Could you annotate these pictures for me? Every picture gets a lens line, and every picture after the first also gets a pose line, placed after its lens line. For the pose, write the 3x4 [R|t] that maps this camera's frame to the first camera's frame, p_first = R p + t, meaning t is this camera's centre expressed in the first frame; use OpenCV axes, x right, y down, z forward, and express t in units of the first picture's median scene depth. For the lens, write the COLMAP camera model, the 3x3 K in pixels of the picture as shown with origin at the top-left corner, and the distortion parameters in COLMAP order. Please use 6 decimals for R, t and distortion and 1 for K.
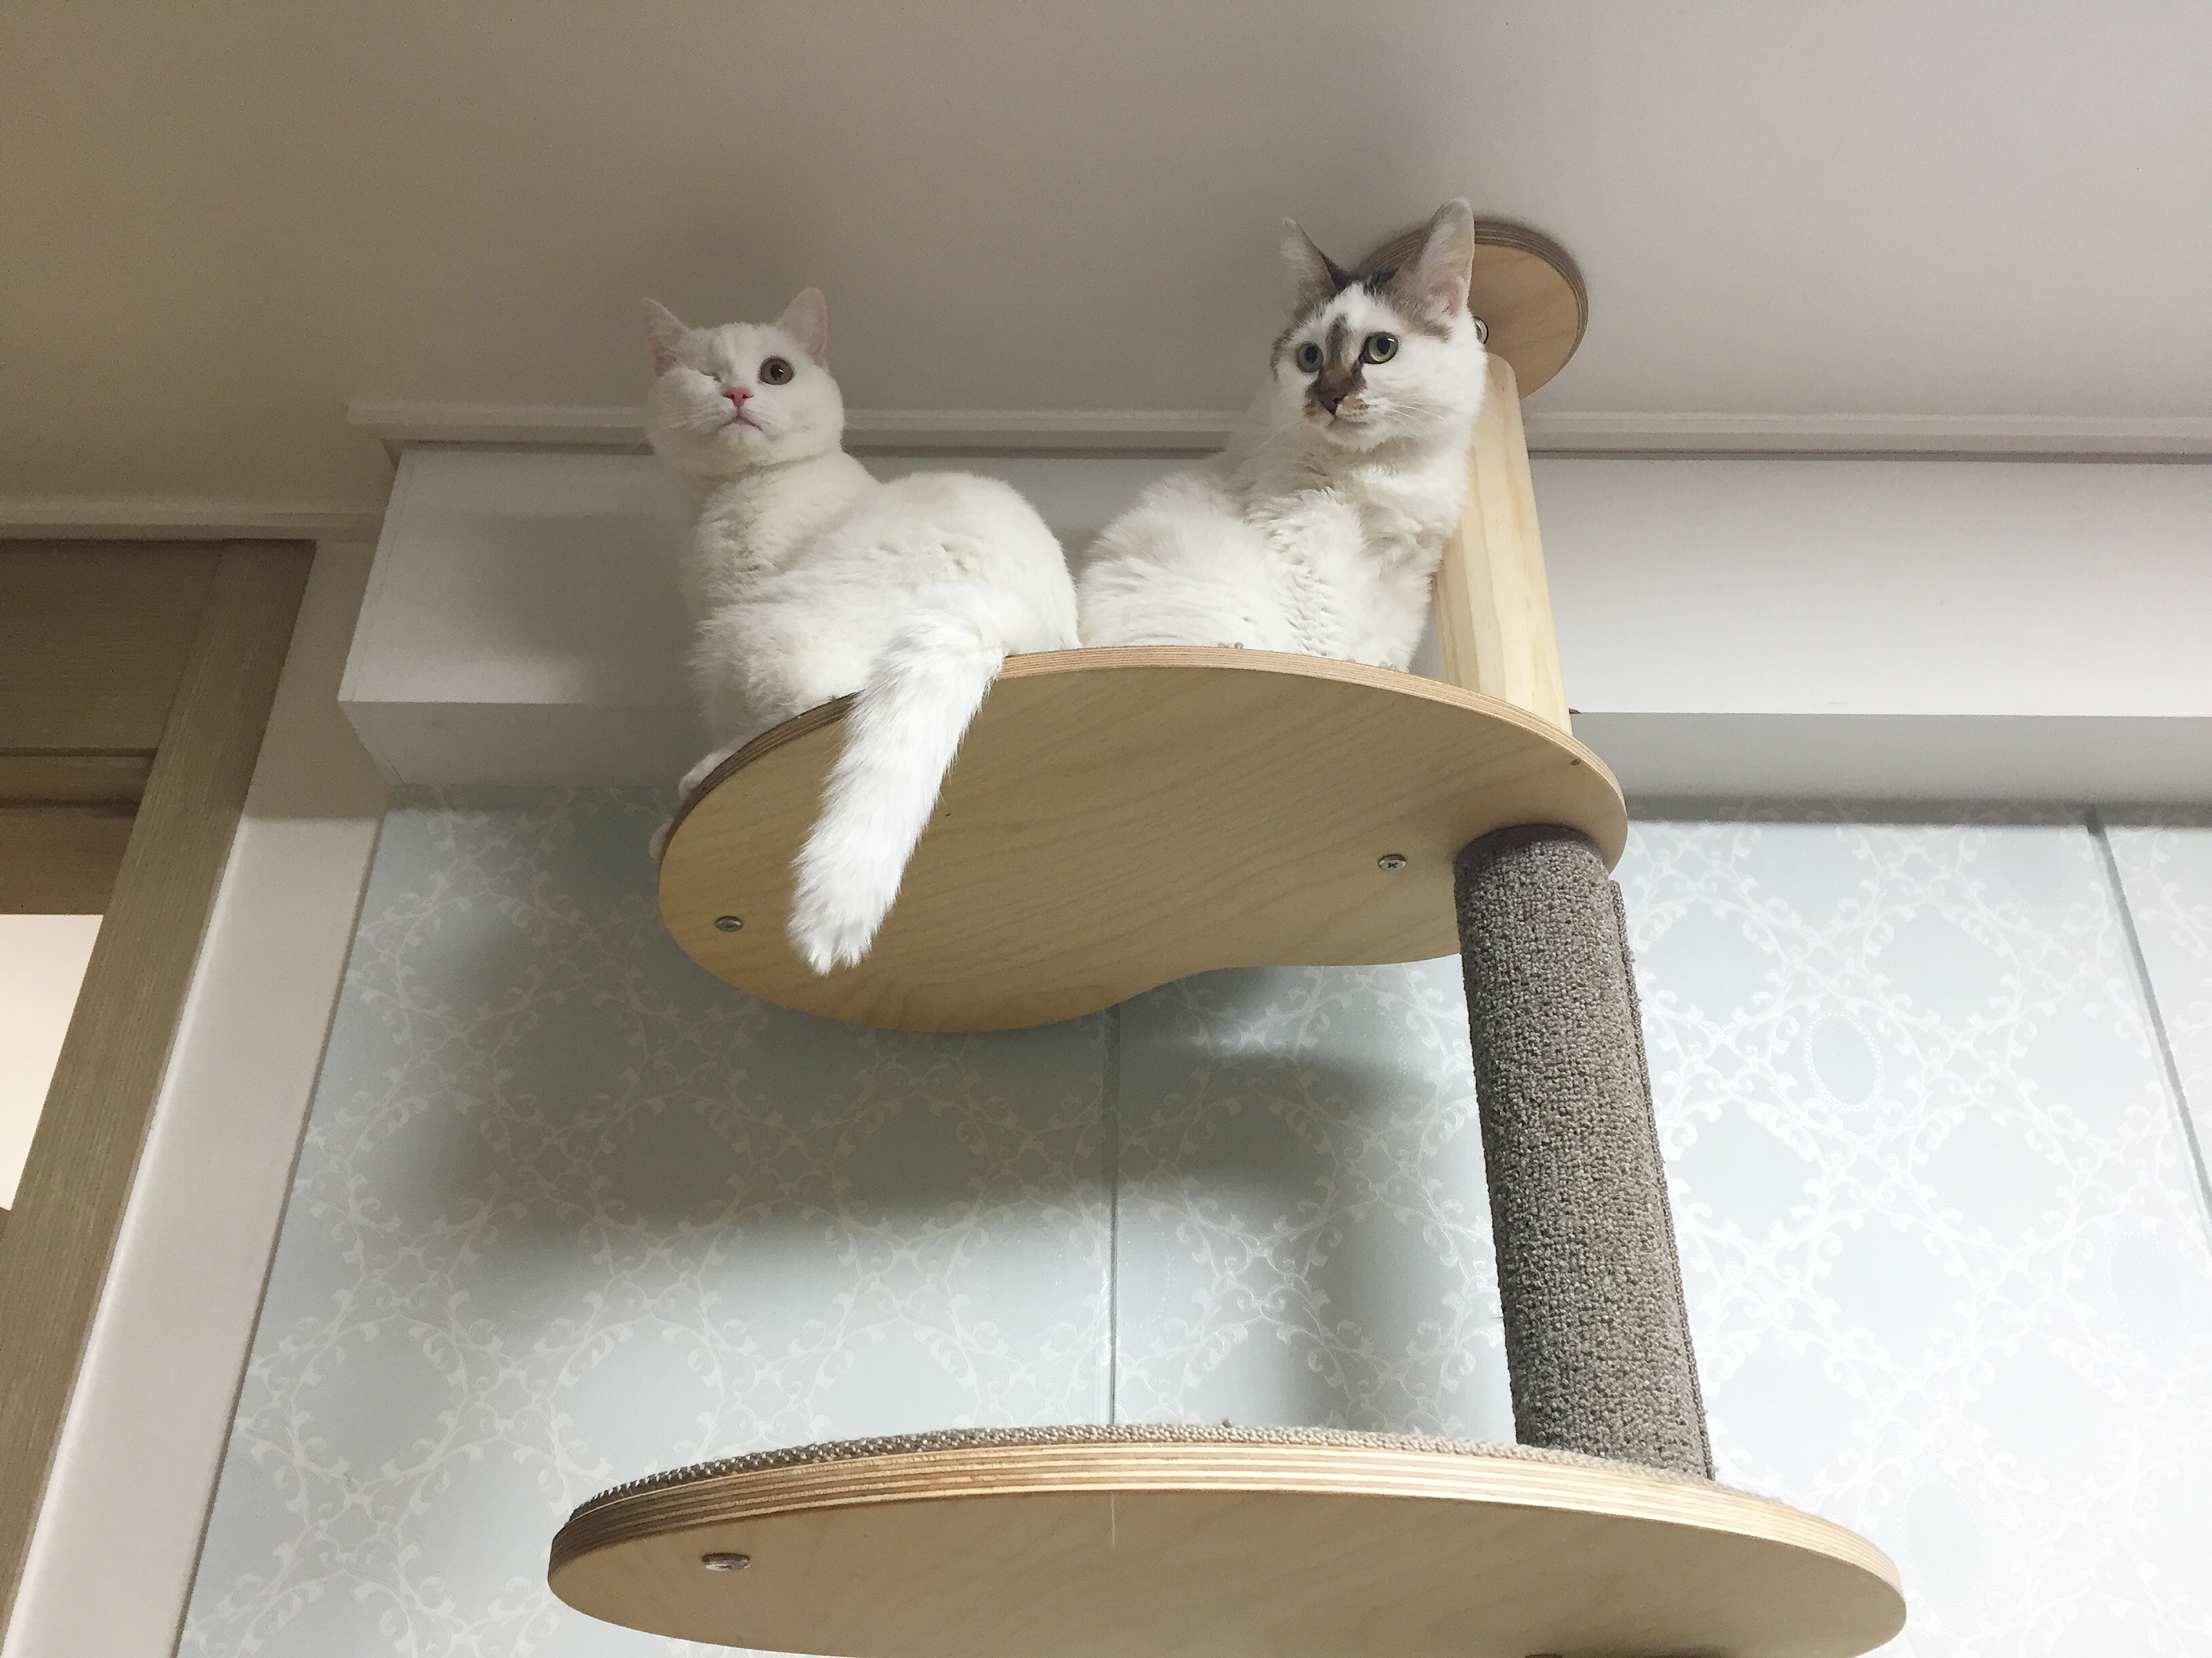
lens RADIAL K [[1868.8, 0, 1106.0], [0, 1868.8, 829.0], [0, 0, 1]] dist [0.009518, 0.009831]
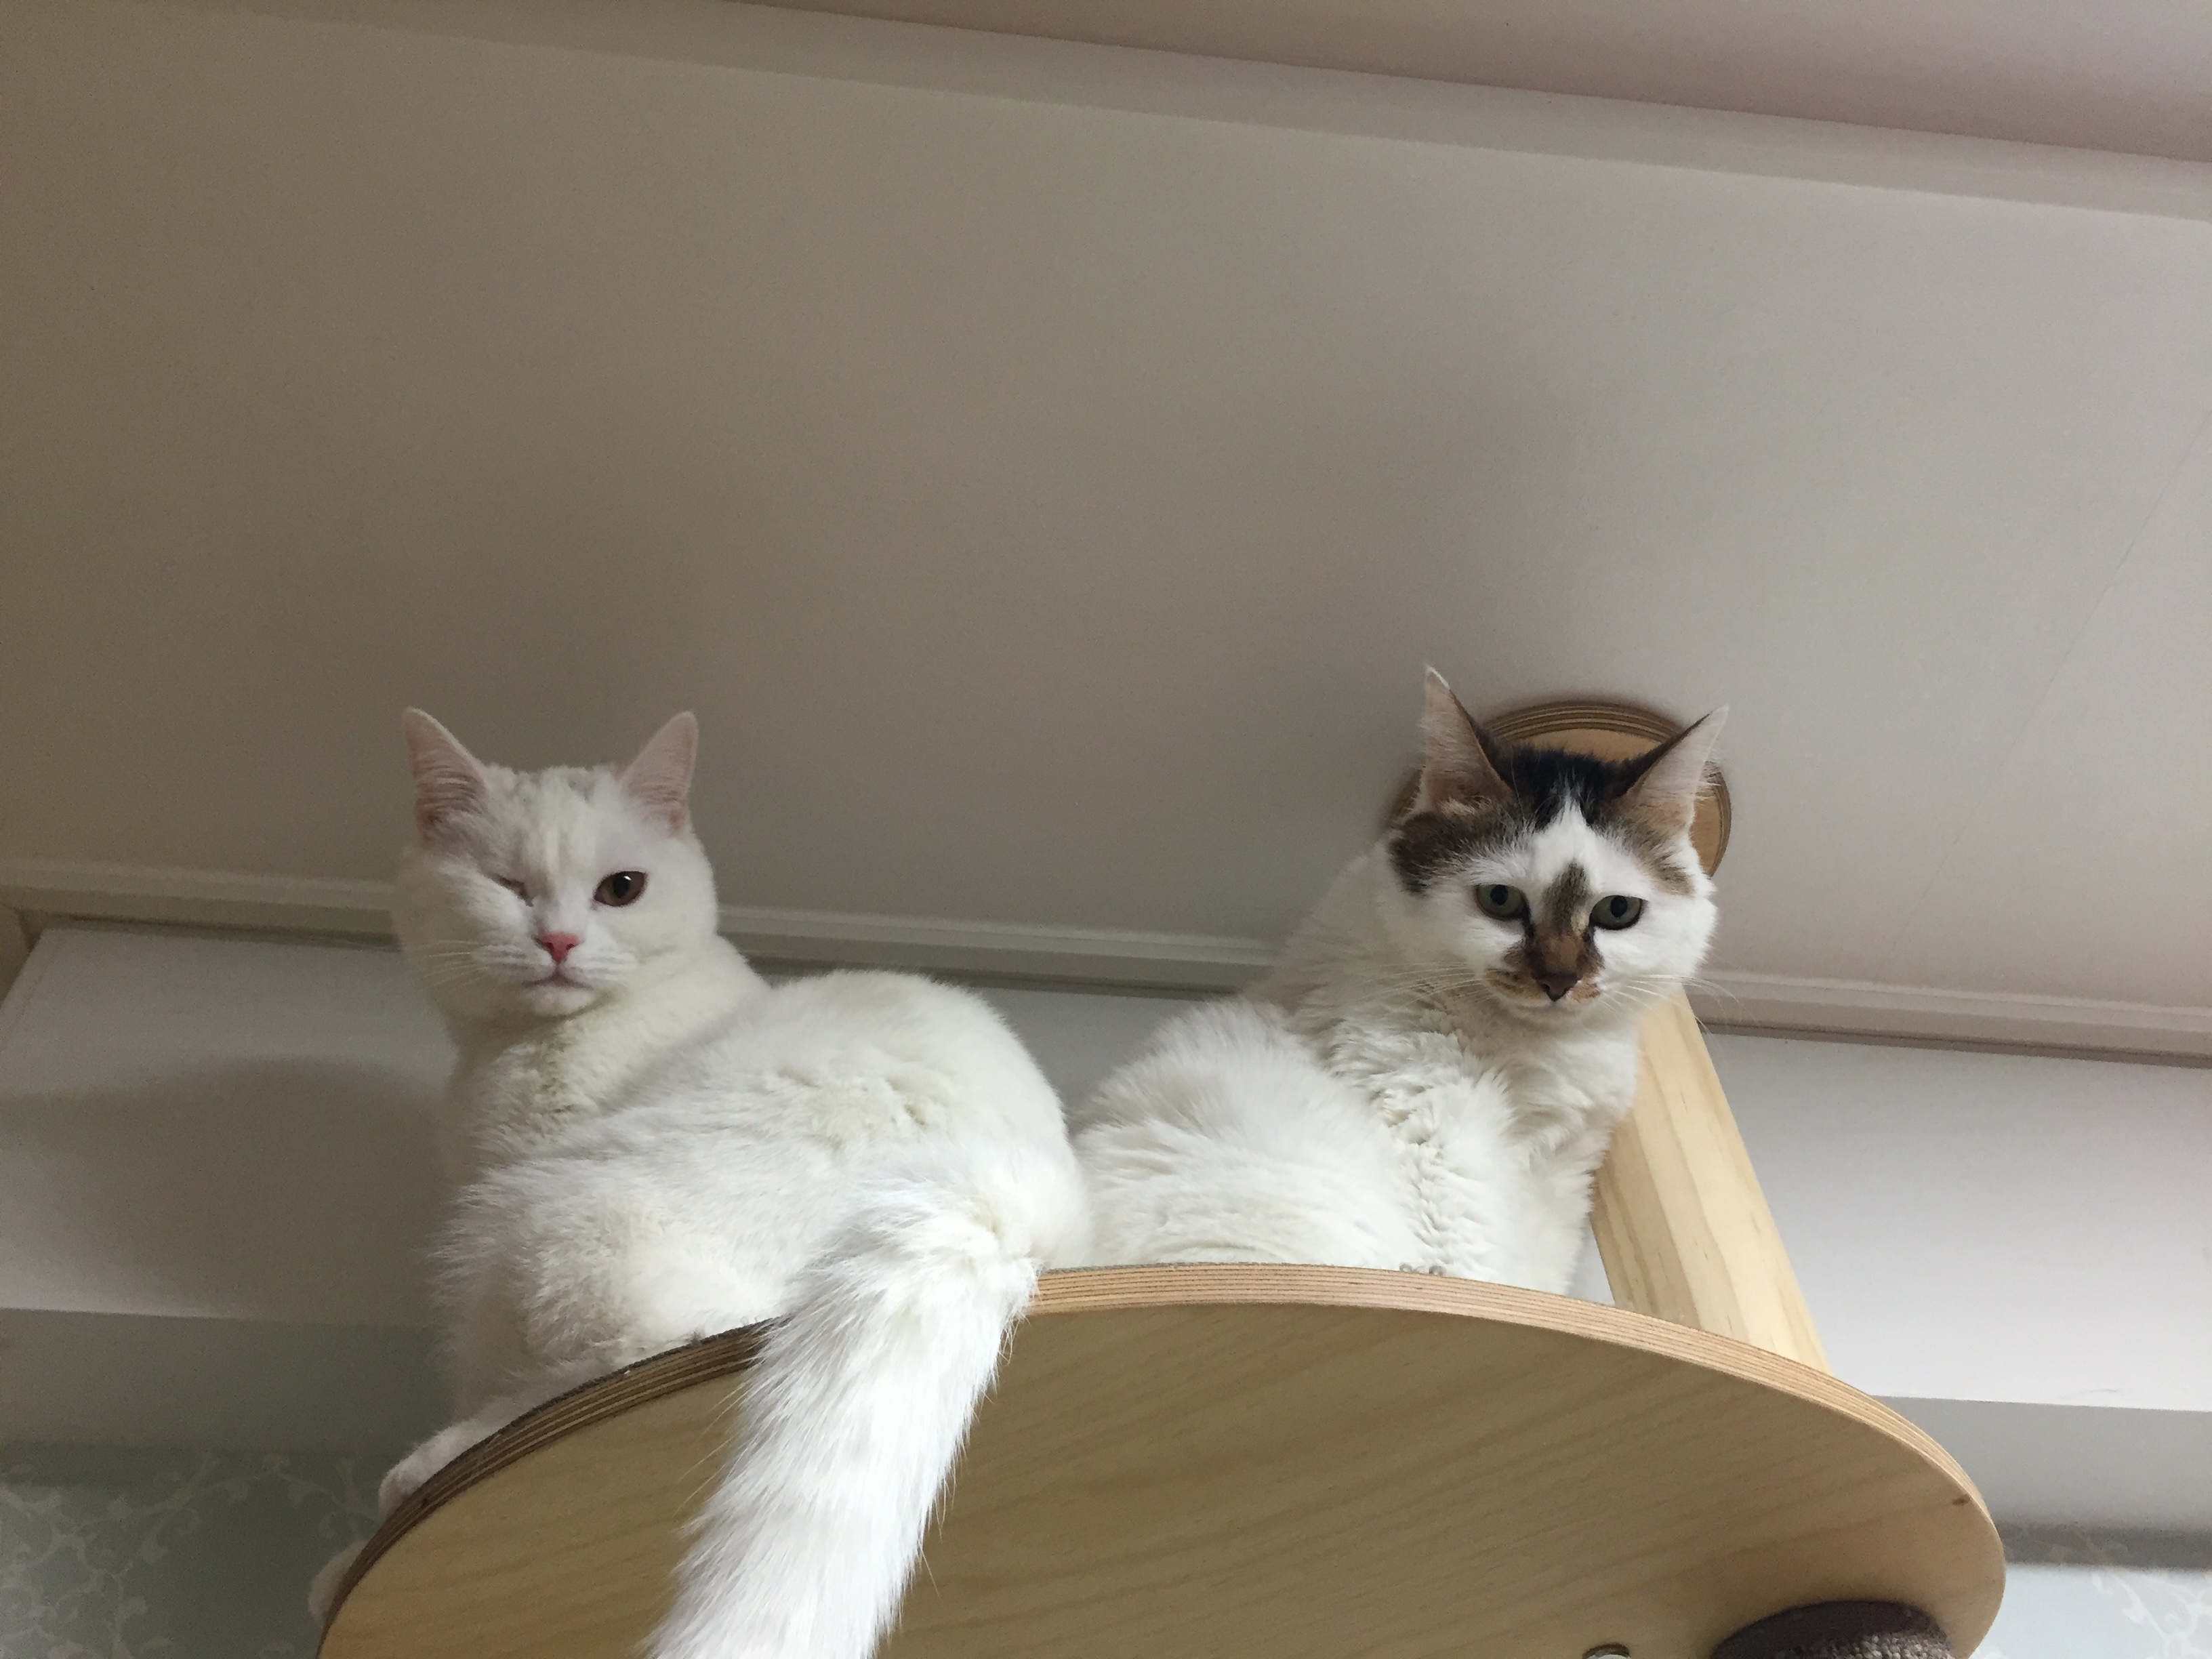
lens RADIAL K [[1868.9, 0, 1106.0], [0, 1868.9, 829.5], [0, 0, 1]] dist [0.009518, 0.009831]
pose [[0.993022, 0.069161, 0.095520, -0.077141], [-0.035821, 0.948604, -0.314433, -0.037112], [-0.112357, 0.308817, 0.944462, 0.368789]]
